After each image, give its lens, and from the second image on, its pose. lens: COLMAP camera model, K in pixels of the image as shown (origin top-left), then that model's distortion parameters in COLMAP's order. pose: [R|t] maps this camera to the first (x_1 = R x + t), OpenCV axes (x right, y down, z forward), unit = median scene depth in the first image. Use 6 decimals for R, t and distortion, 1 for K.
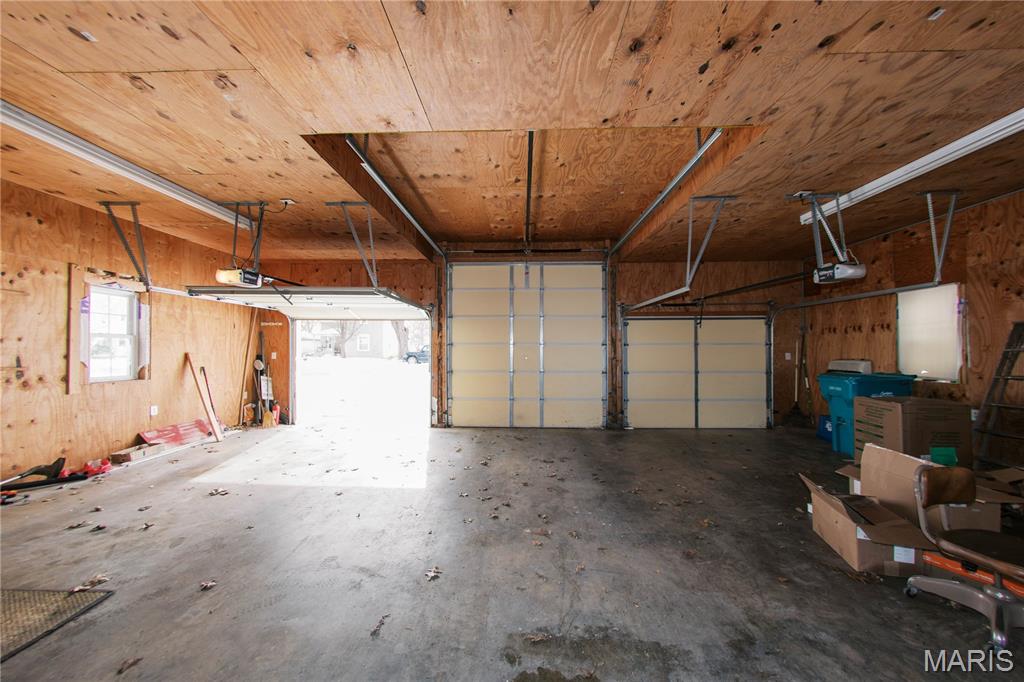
lens RADIAL K [[340.7, 0, 511.9], [0, 340.7, 348.8], [0, 0, 1]] dist [0.000182, -0.000172]
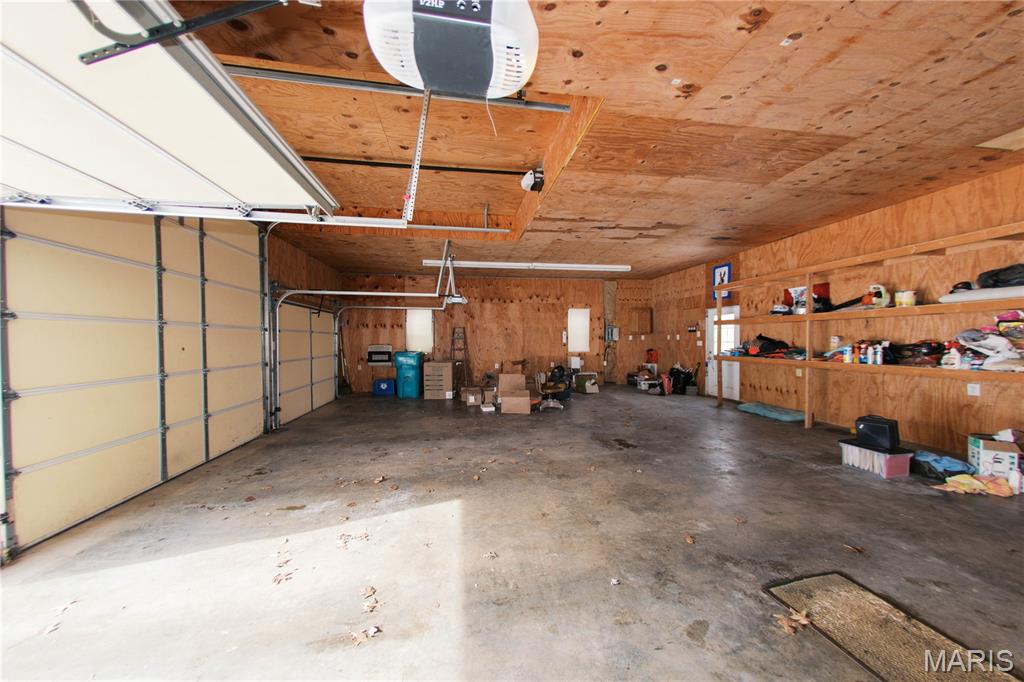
lens RADIAL K [[340.7, 0, 511.7], [0, 340.7, 350.1], [0, 0, 1]] dist [0.000182, -0.000172]
pose [[-0.188890, -0.023097, 0.981727, -1.036821], [-0.003403, 0.999733, 0.022866, 0.025810], [-0.981992, 0.000978, -0.188918, 0.988141]]
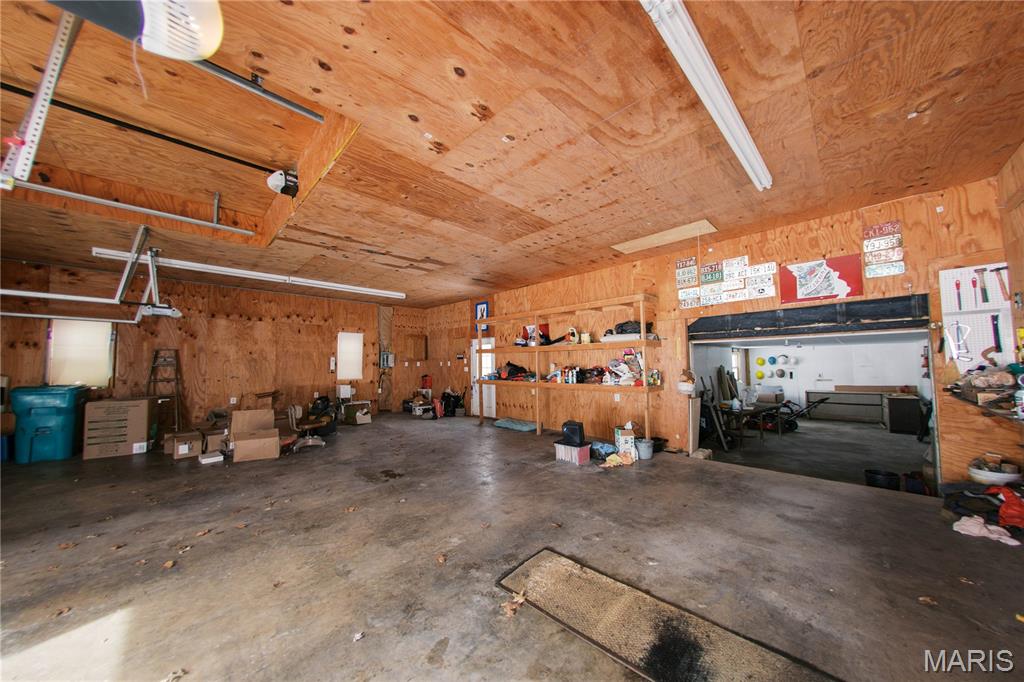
lens RADIAL K [[340.7, 0, 513.3], [0, 340.7, 349.0], [0, 0, 1]] dist [0.000182, -0.000172]
pose [[-0.726107, 0.041441, 0.686331, -1.055850], [0.003098, 0.998369, -0.057004, 0.023698], [-0.687574, -0.039264, -0.725052, 0.944757]]
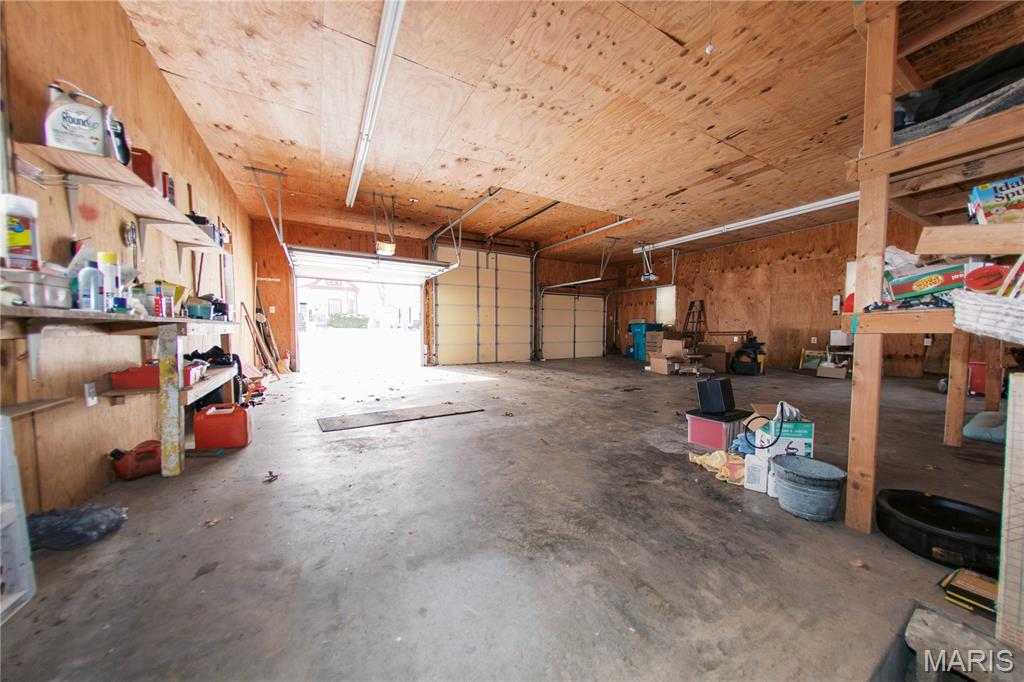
lens RADIAL K [[340.7, 0, 513.2], [0, 340.7, 349.7], [0, 0, 1]] dist [0.000182, -0.000172]
pose [[0.849281, -0.031281, 0.527013, -1.087596], [-0.004586, 0.997768, 0.066613, 0.122917], [-0.527921, -0.058989, 0.847243, -0.537537]]
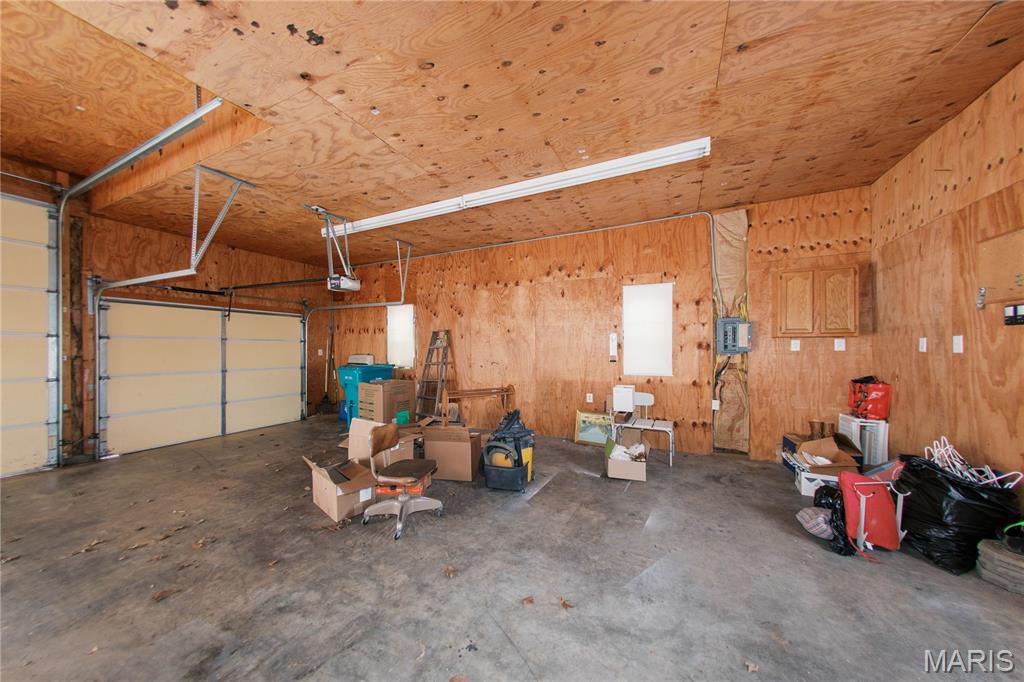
lens RADIAL K [[340.7, 0, 508.6], [0, 340.7, 348.8], [0, 0, 1]] dist [0.000182, -0.000172]
pose [[0.415491, 0.003472, 0.909591, 0.079415], [-0.010372, 0.999946, 0.000922, 0.004450], [-0.909538, -0.009817, 0.415505, -0.052294]]
